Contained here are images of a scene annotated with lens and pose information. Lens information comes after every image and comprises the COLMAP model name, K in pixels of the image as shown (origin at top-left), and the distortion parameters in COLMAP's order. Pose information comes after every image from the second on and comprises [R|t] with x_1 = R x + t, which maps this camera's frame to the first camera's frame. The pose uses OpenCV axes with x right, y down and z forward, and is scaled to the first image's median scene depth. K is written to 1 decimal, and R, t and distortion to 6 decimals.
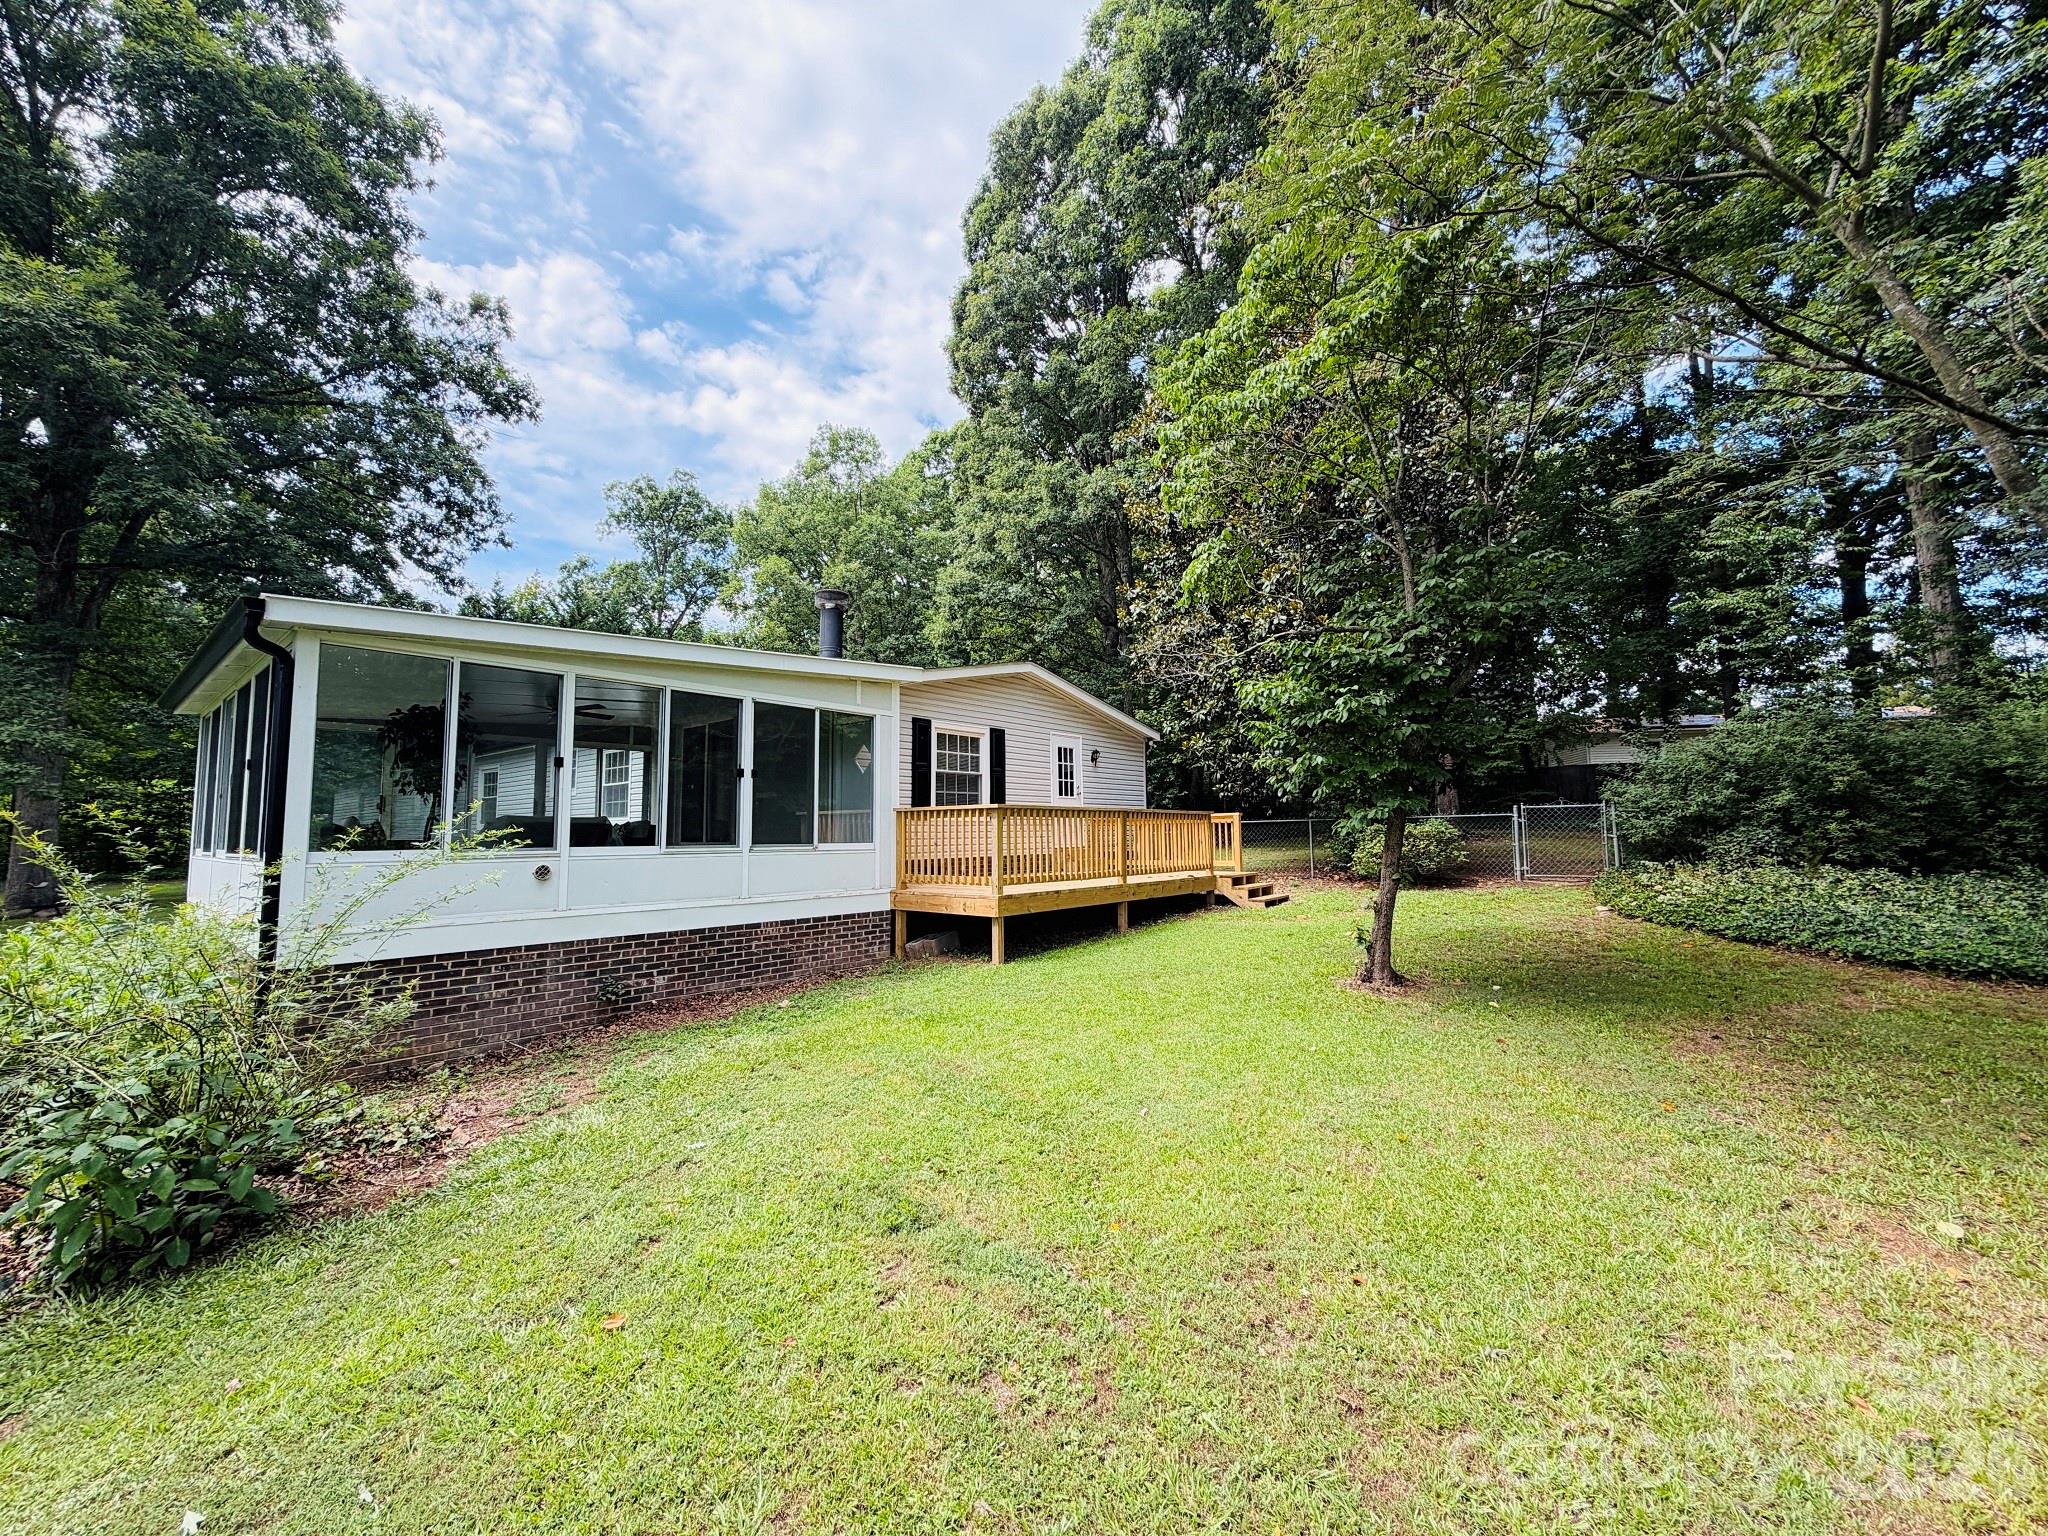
lens RADIAL K [[813.6, 0, 1019.1], [0, 813.6, 767.0], [0, 0, 1]] dist [-0.000379, -0.000055]
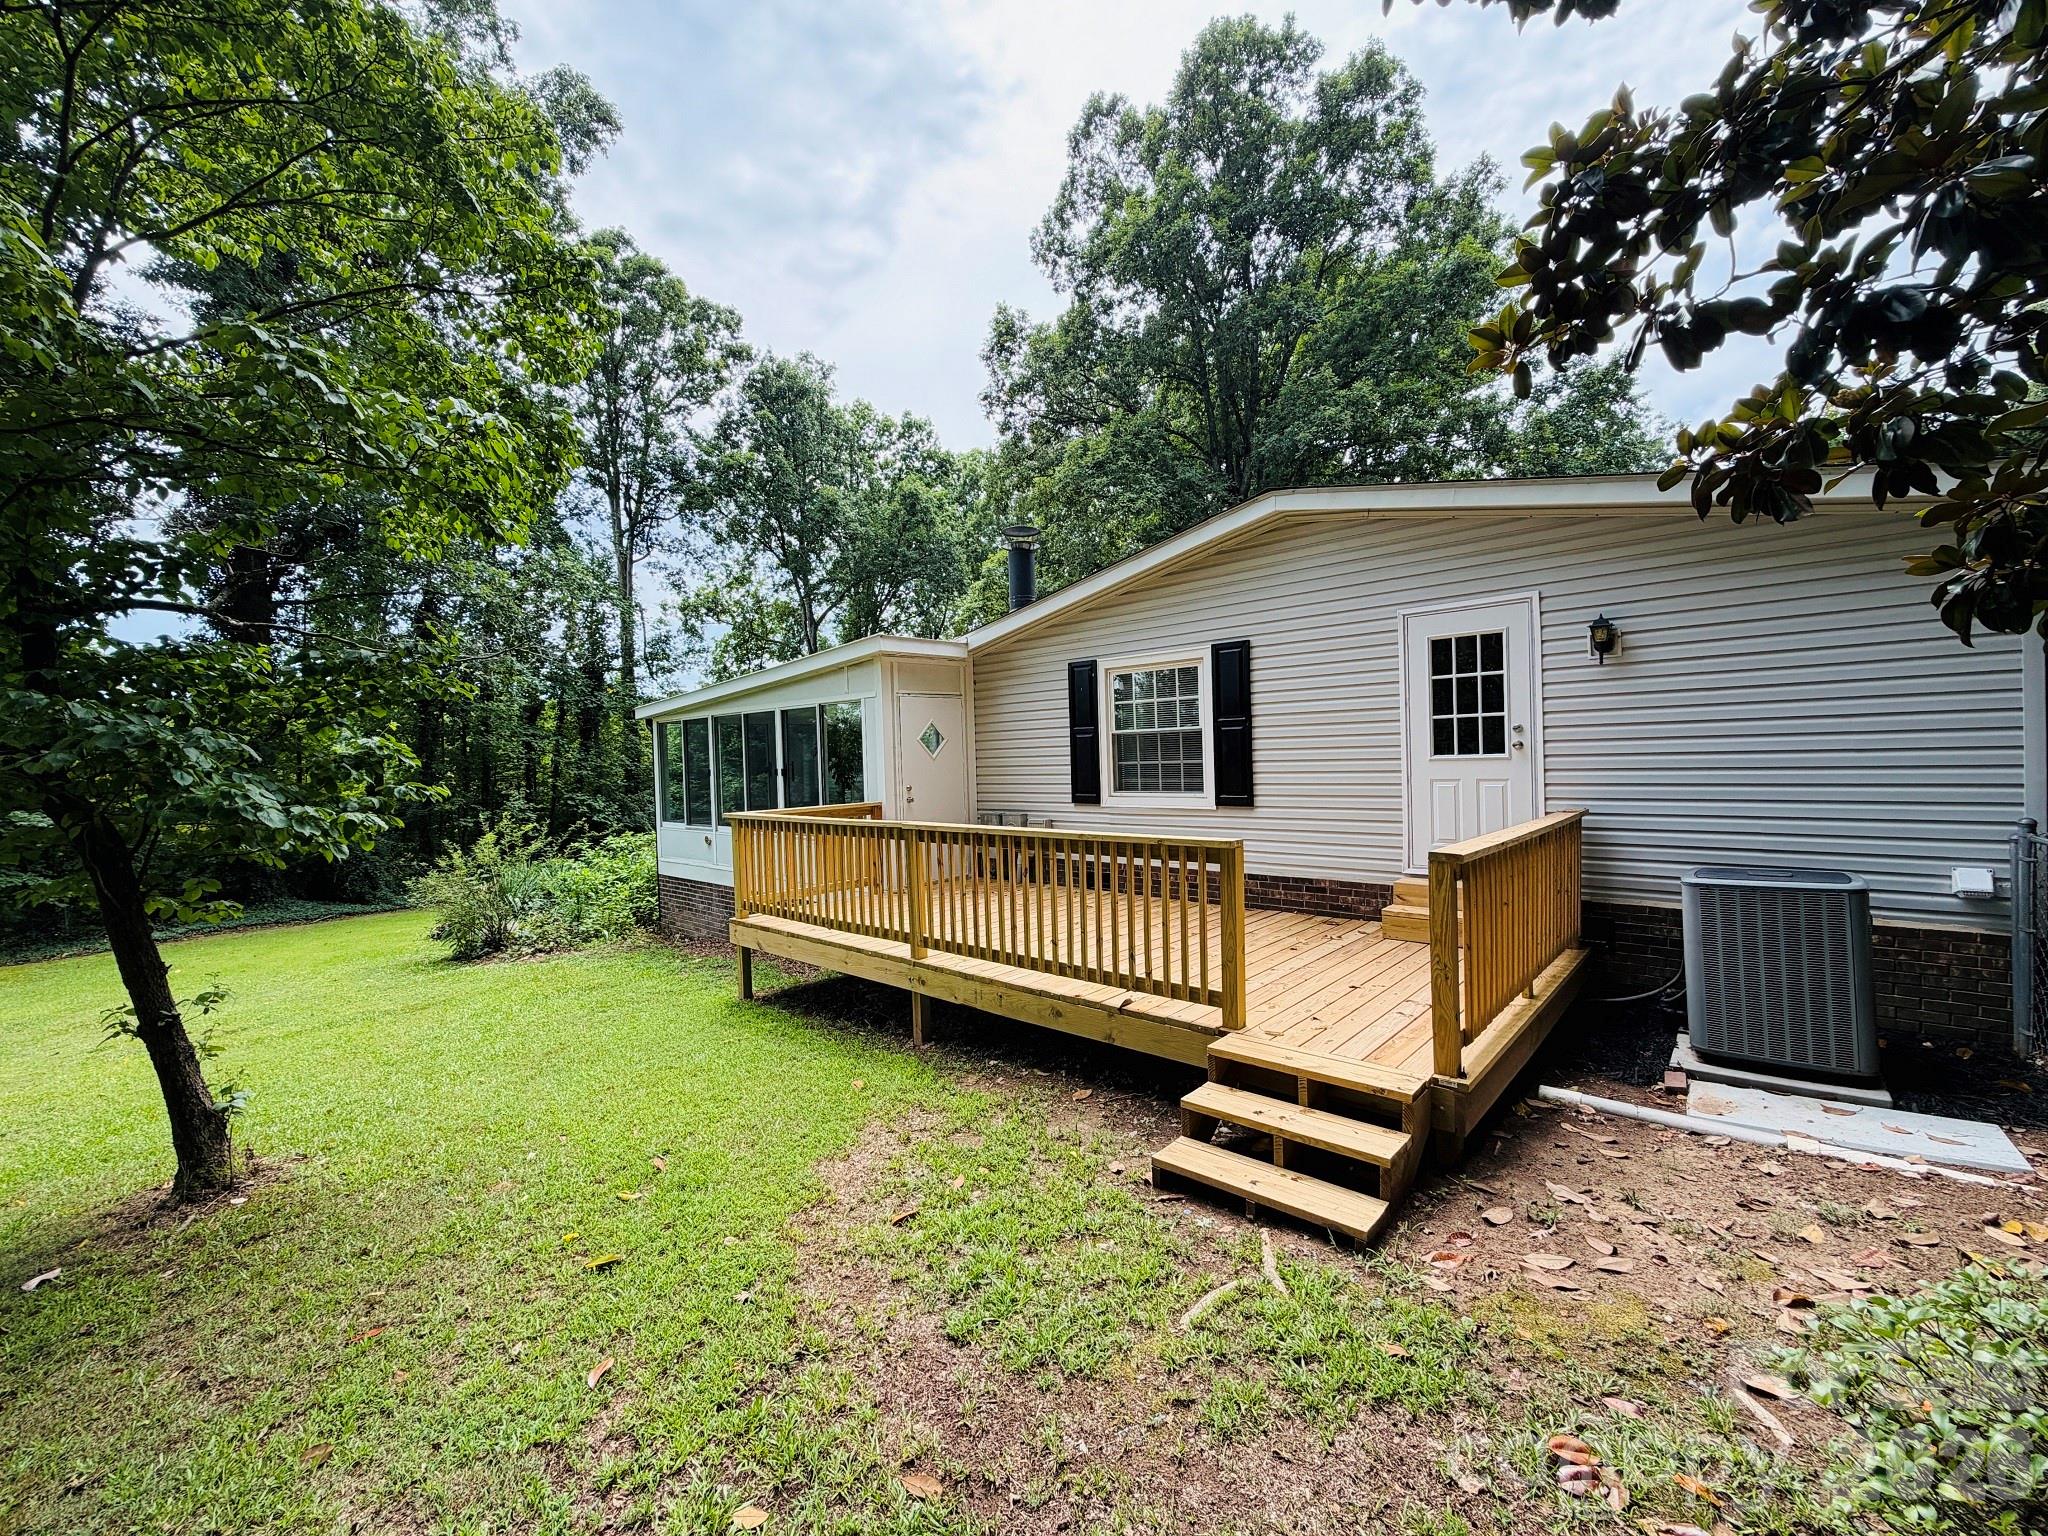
lens RADIAL K [[813.6, 0, 1019.1], [0, 813.6, 767.0], [0, 0, 1]] dist [-0.000379, -0.000055]
pose [[-0.036174, 0.024392, -0.999048, 0.540192], [0.110866, 0.993629, 0.020245, 0.009254], [0.993177, -0.110028, -0.038648, 0.894011]]
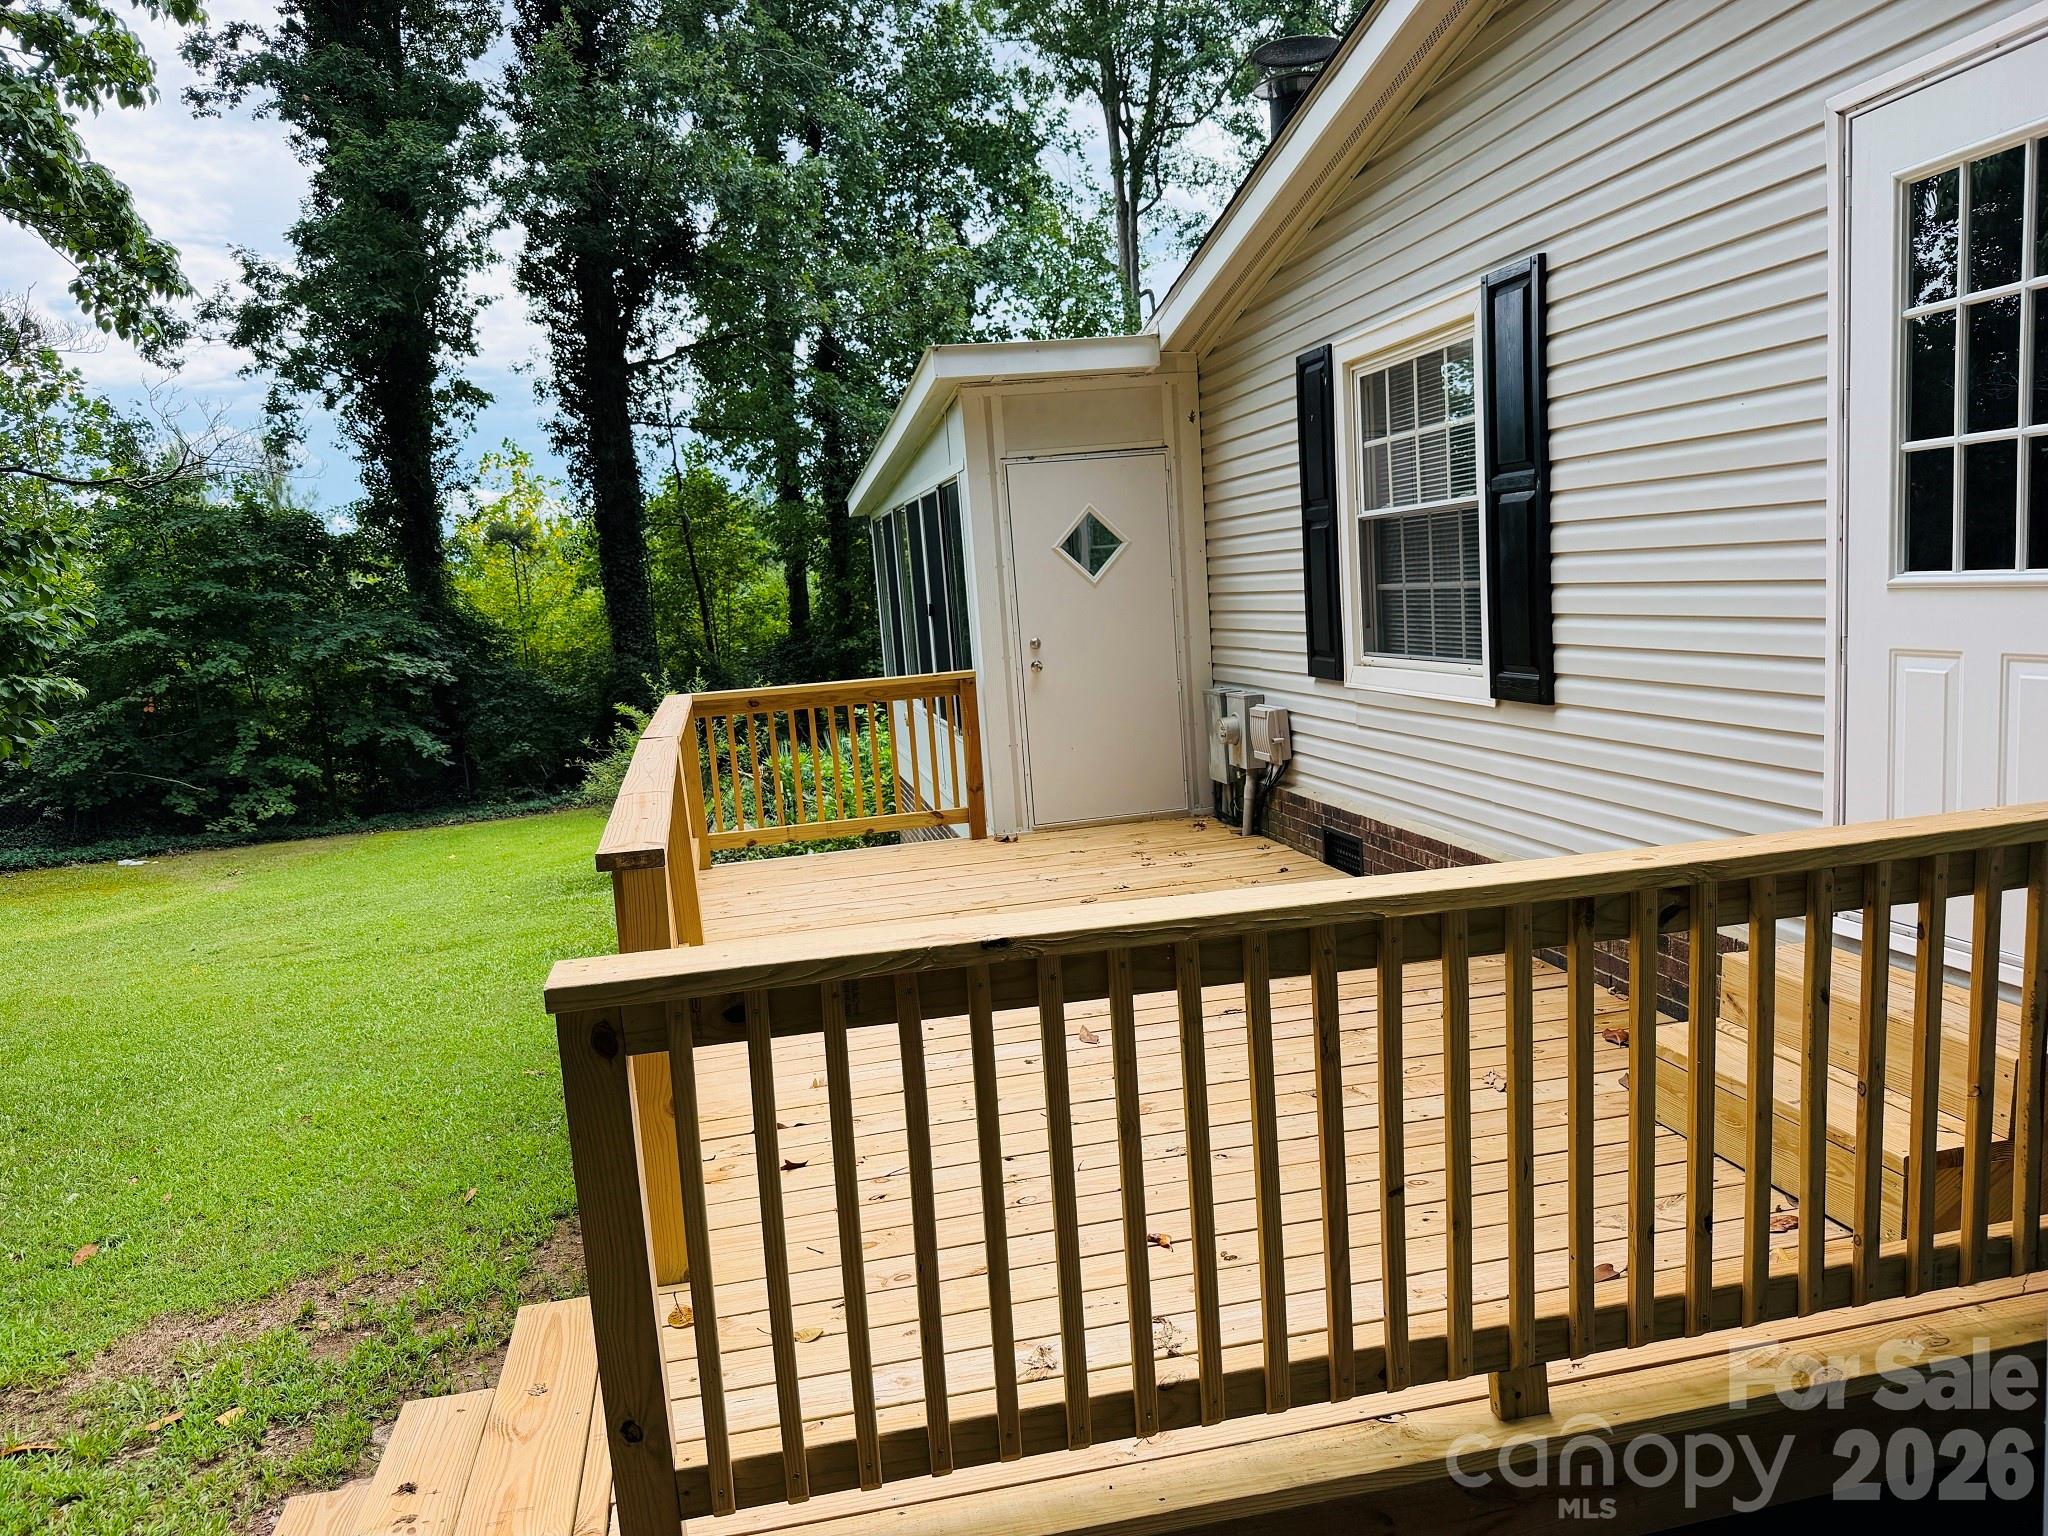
lens RADIAL K [[1458.8, 0, 1024.0], [0, 1458.8, 768.0], [0, 0, 1]] dist [0.068980, 0.001166]
pose [[-0.616126, 0.153408, -0.772564, 0.365550], [0.140471, 0.986526, 0.083868, 0.029640], [0.775020, -0.056850, -0.629374, 1.162397]]
